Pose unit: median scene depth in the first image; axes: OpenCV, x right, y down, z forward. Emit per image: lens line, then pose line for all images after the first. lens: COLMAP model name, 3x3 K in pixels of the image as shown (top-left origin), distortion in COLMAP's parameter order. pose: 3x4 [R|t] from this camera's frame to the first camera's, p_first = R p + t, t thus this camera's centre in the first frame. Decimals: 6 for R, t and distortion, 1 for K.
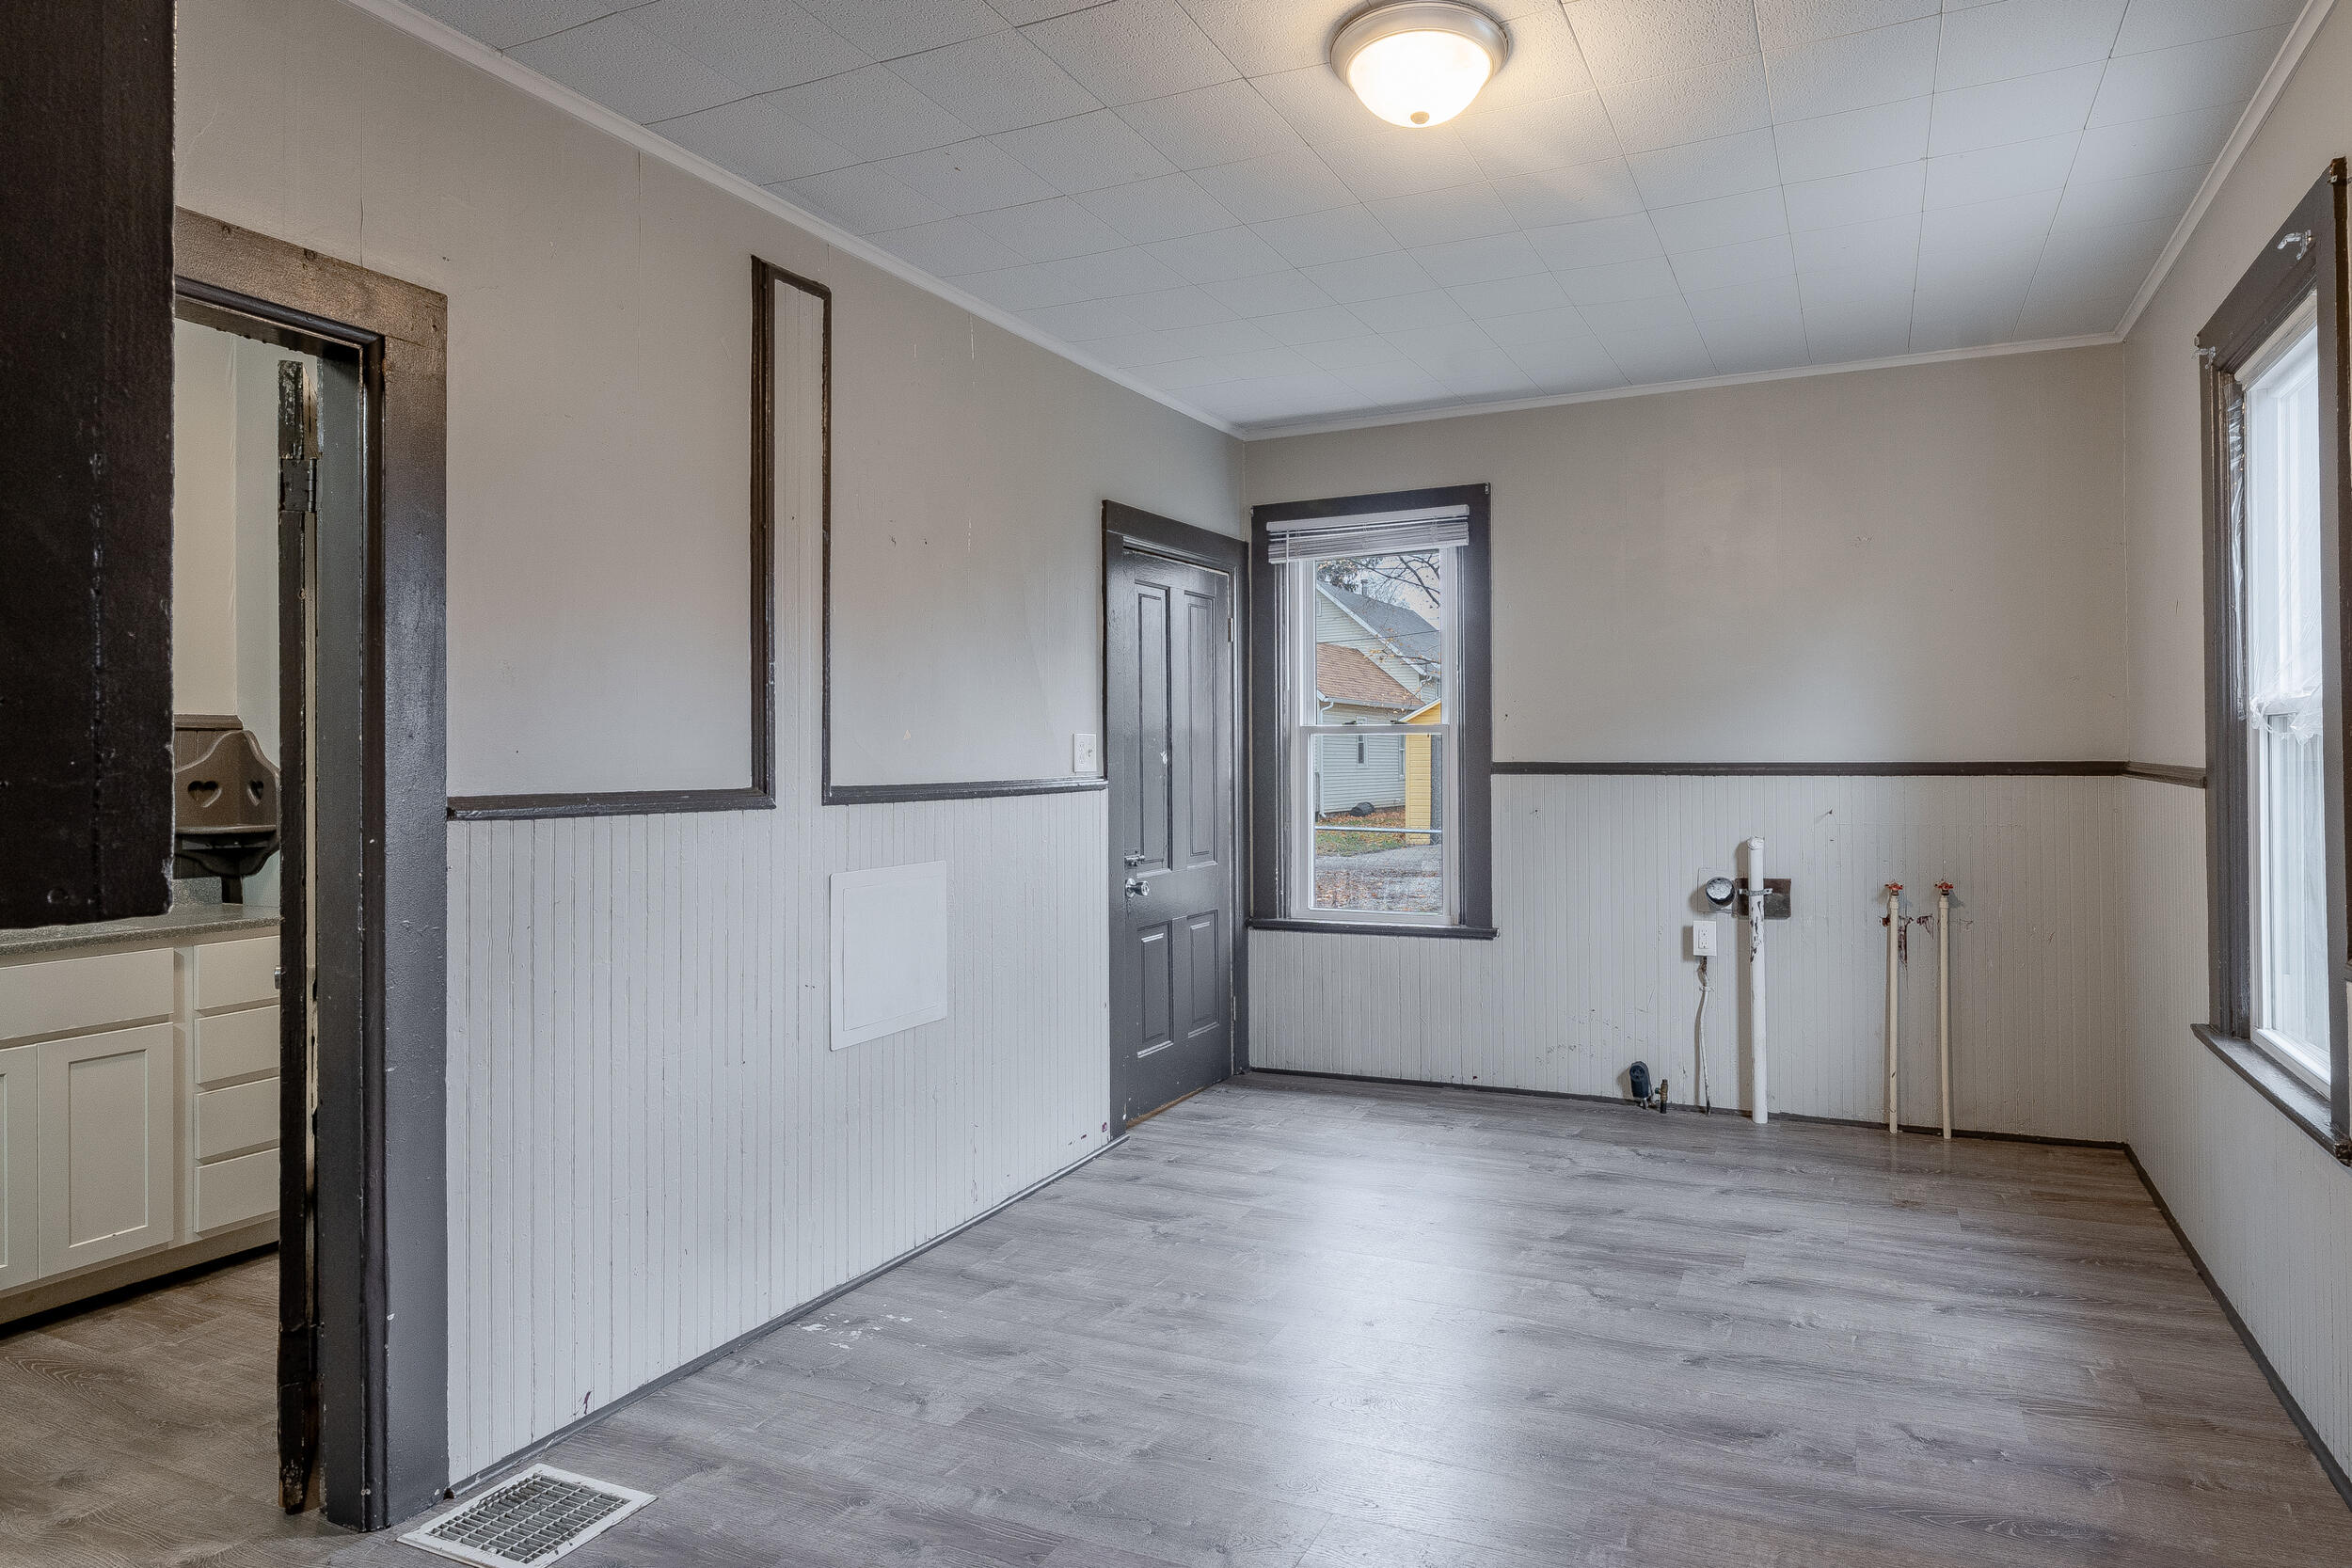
lens RADIAL K [[1264.8, 0, 1176.0], [0, 1264.8, 784.0], [0, 0, 1]] dist [-0.002637, -0.000754]
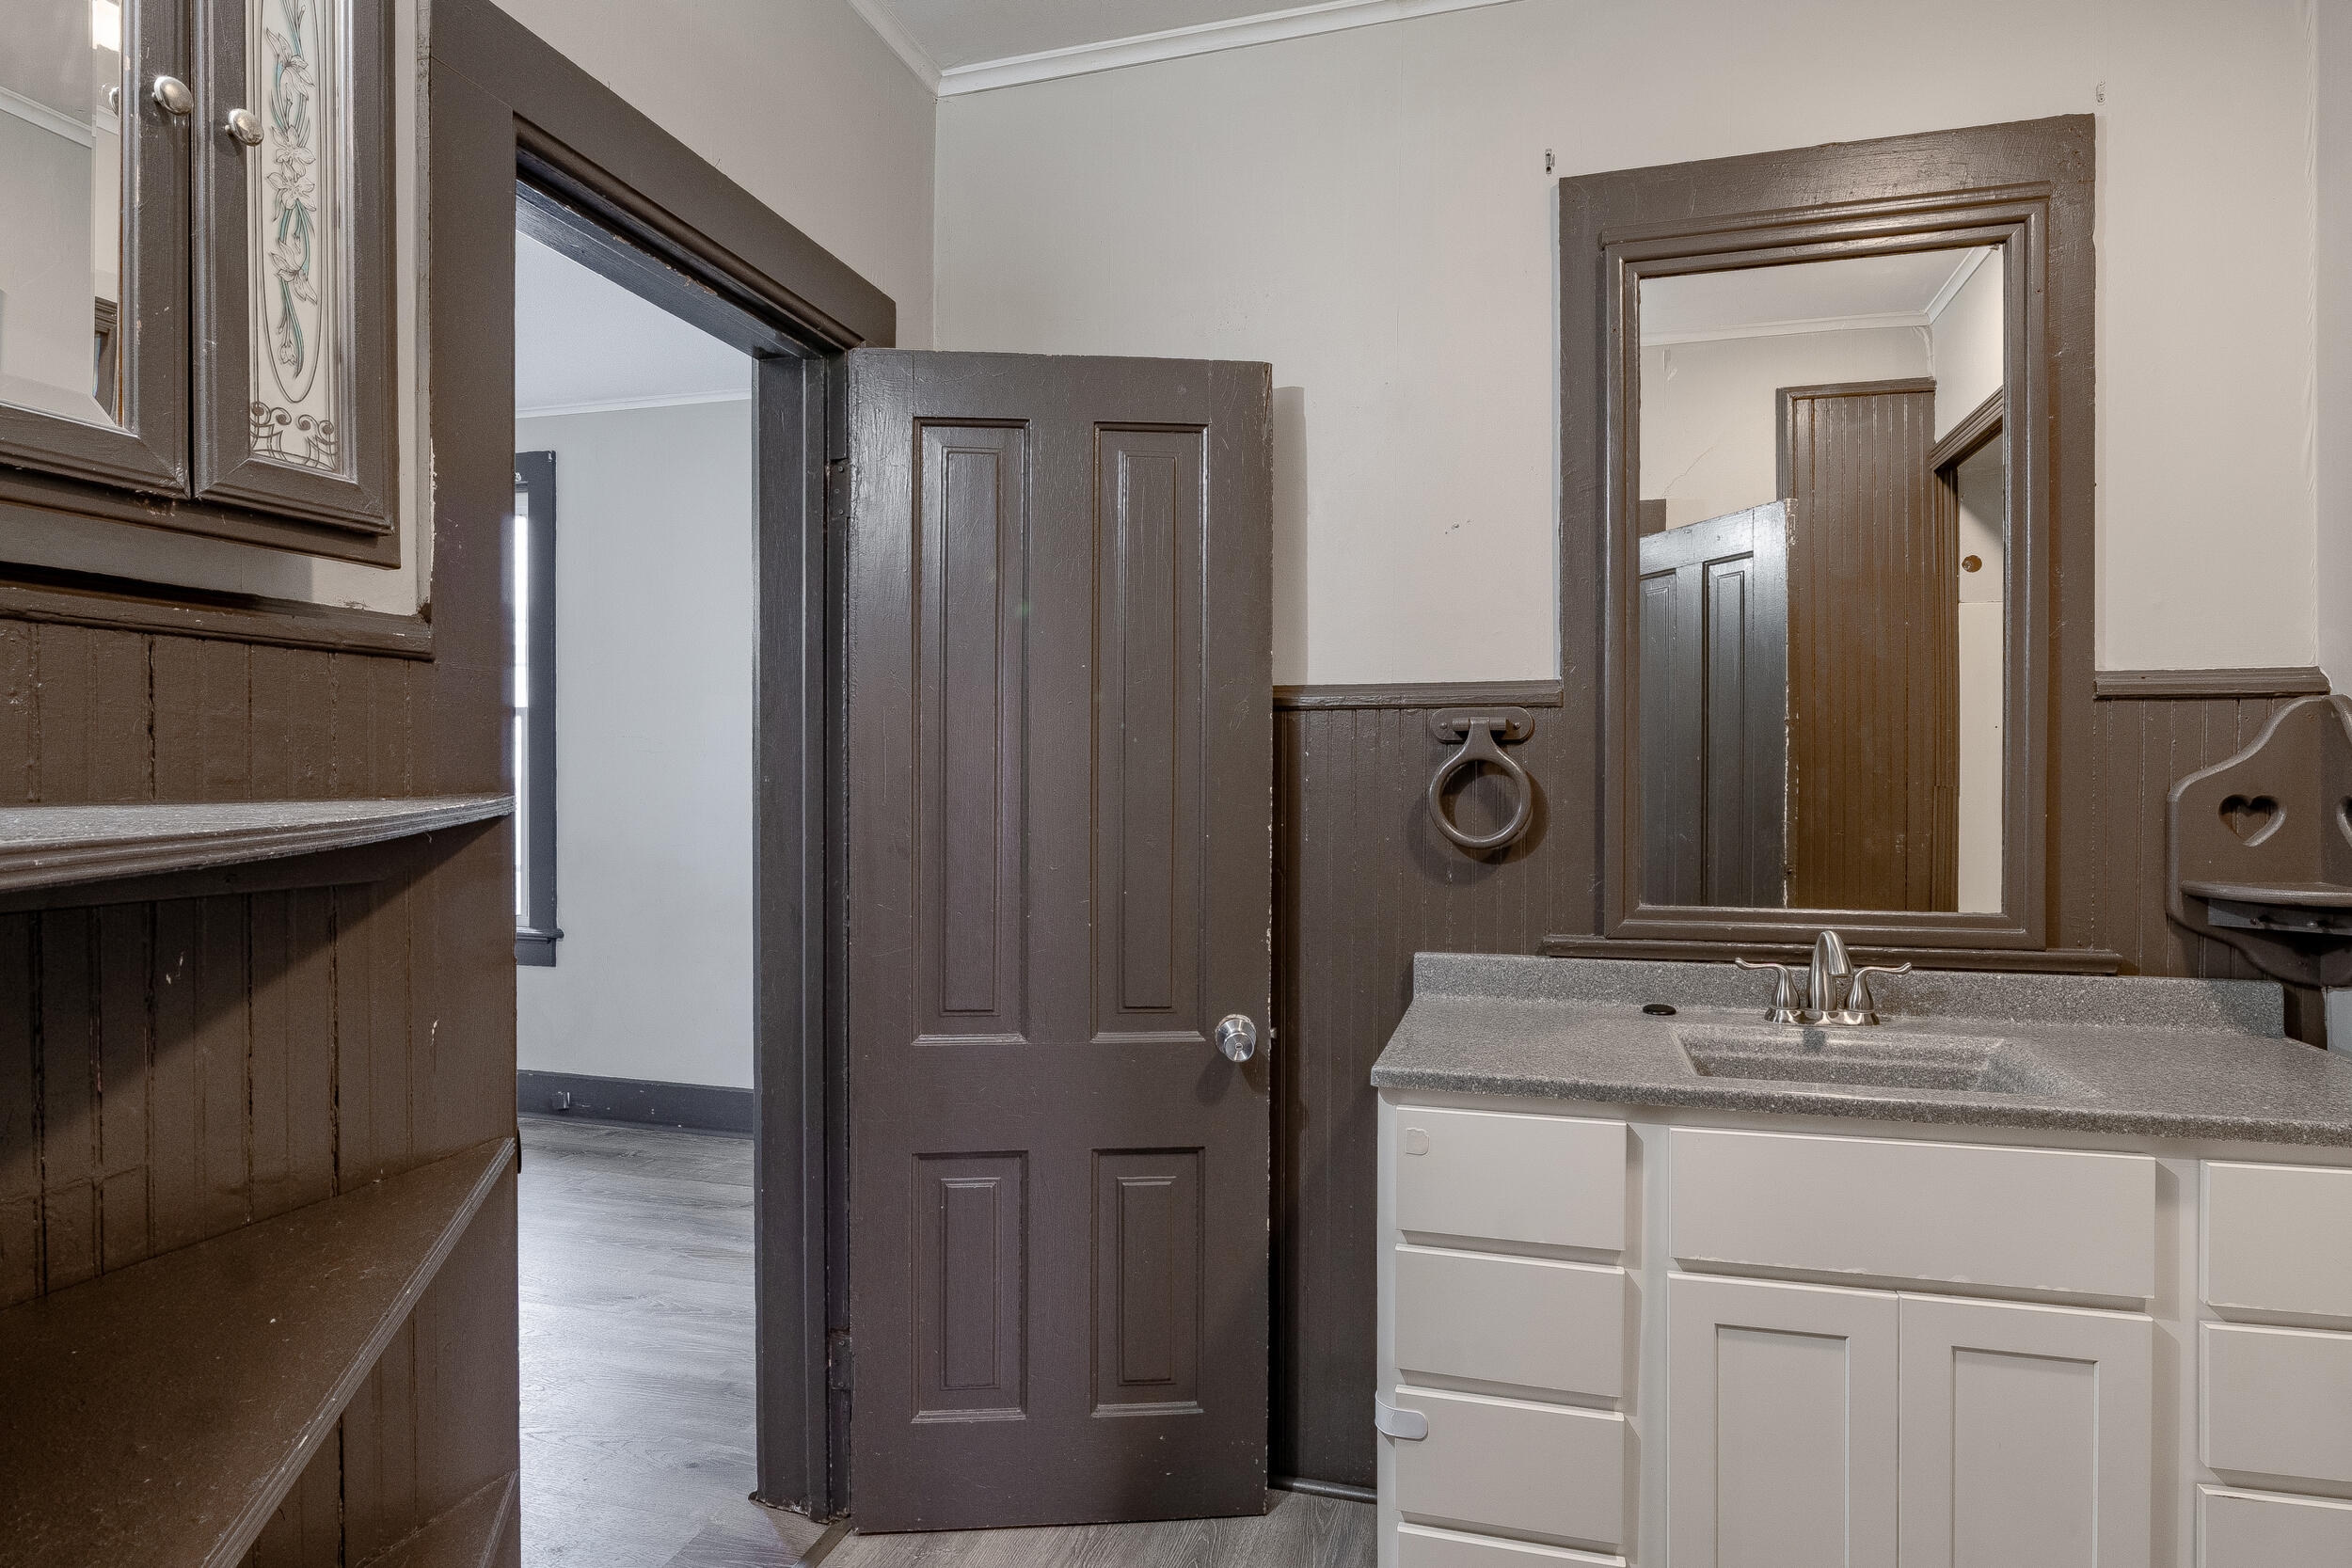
lens RADIAL K [[1264.8, 0, 1176.0], [0, 1264.8, 784.0], [0, 0, 1]] dist [-0.002637, -0.000754]
pose [[0.173430, 0.006389, -0.984826, -0.335337], [0.004973, 0.999961, 0.007363, -0.013249], [0.984834, -0.006174, 0.173391, 0.475874]]
